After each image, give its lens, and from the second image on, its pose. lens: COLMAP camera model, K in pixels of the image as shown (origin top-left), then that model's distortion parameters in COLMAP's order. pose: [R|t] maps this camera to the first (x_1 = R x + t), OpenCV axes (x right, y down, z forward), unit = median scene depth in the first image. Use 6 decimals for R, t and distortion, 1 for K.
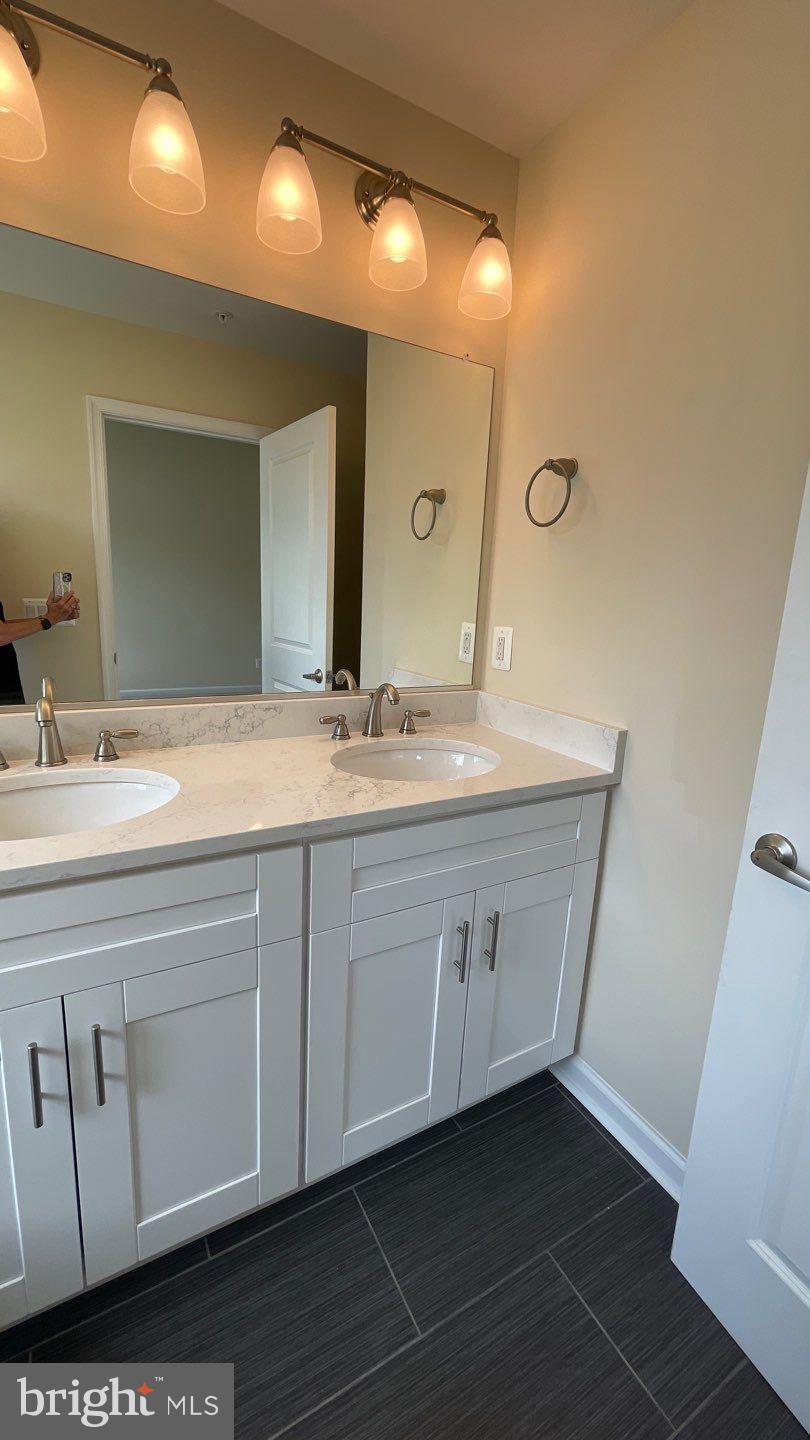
lens RADIAL K [[587.7, 0, 412.3], [0, 587.7, 709.8], [0, 0, 1]] dist [0.001407, 0.000489]
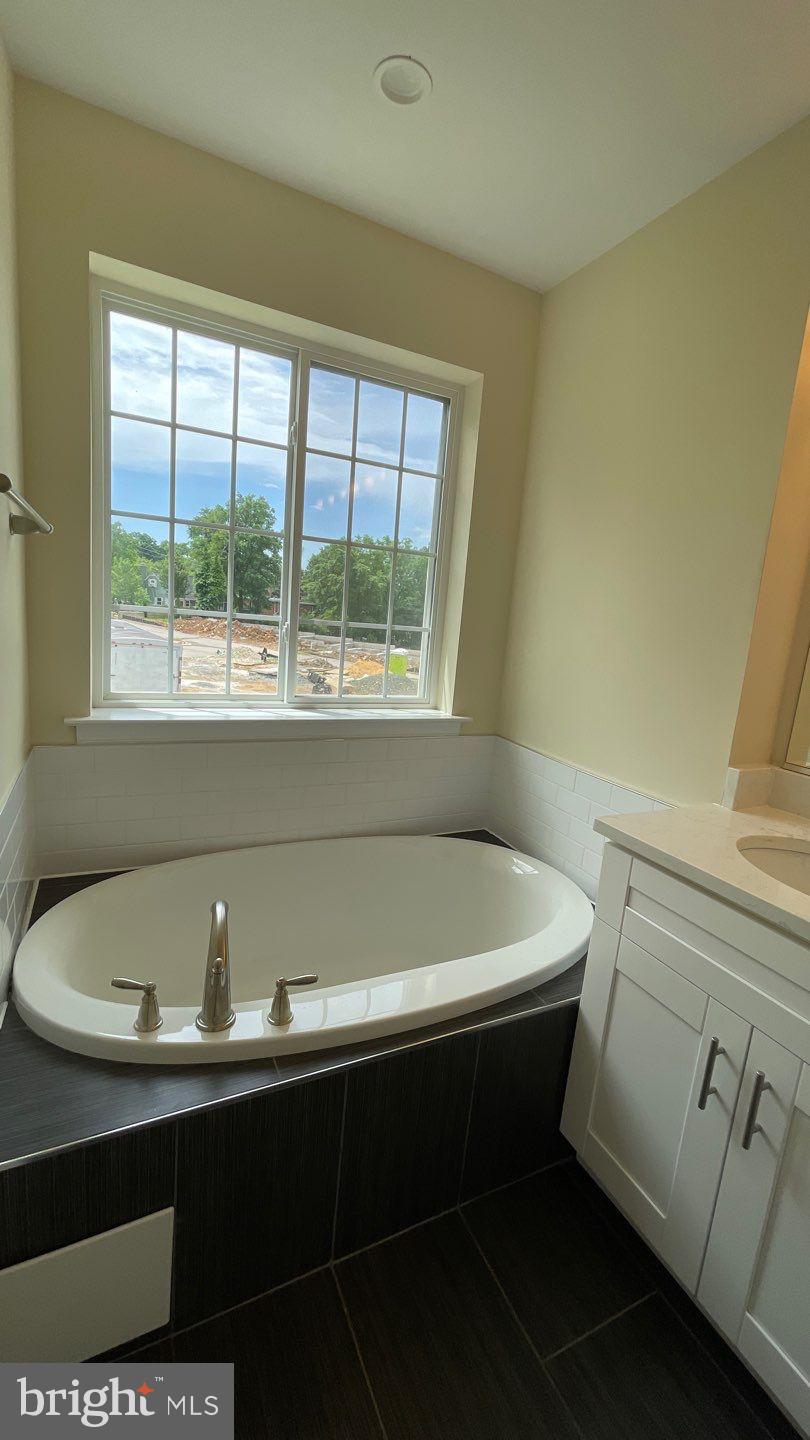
lens RADIAL K [[587.7, 0, 412.3], [0, 587.7, 709.8], [0, 0, 1]] dist [0.001407, 0.000489]
pose [[-0.052440, 0.111184, -0.992415, 0.467989], [-0.279072, 0.952557, 0.121465, -0.034142], [0.958837, 0.283325, -0.018924, 0.242643]]
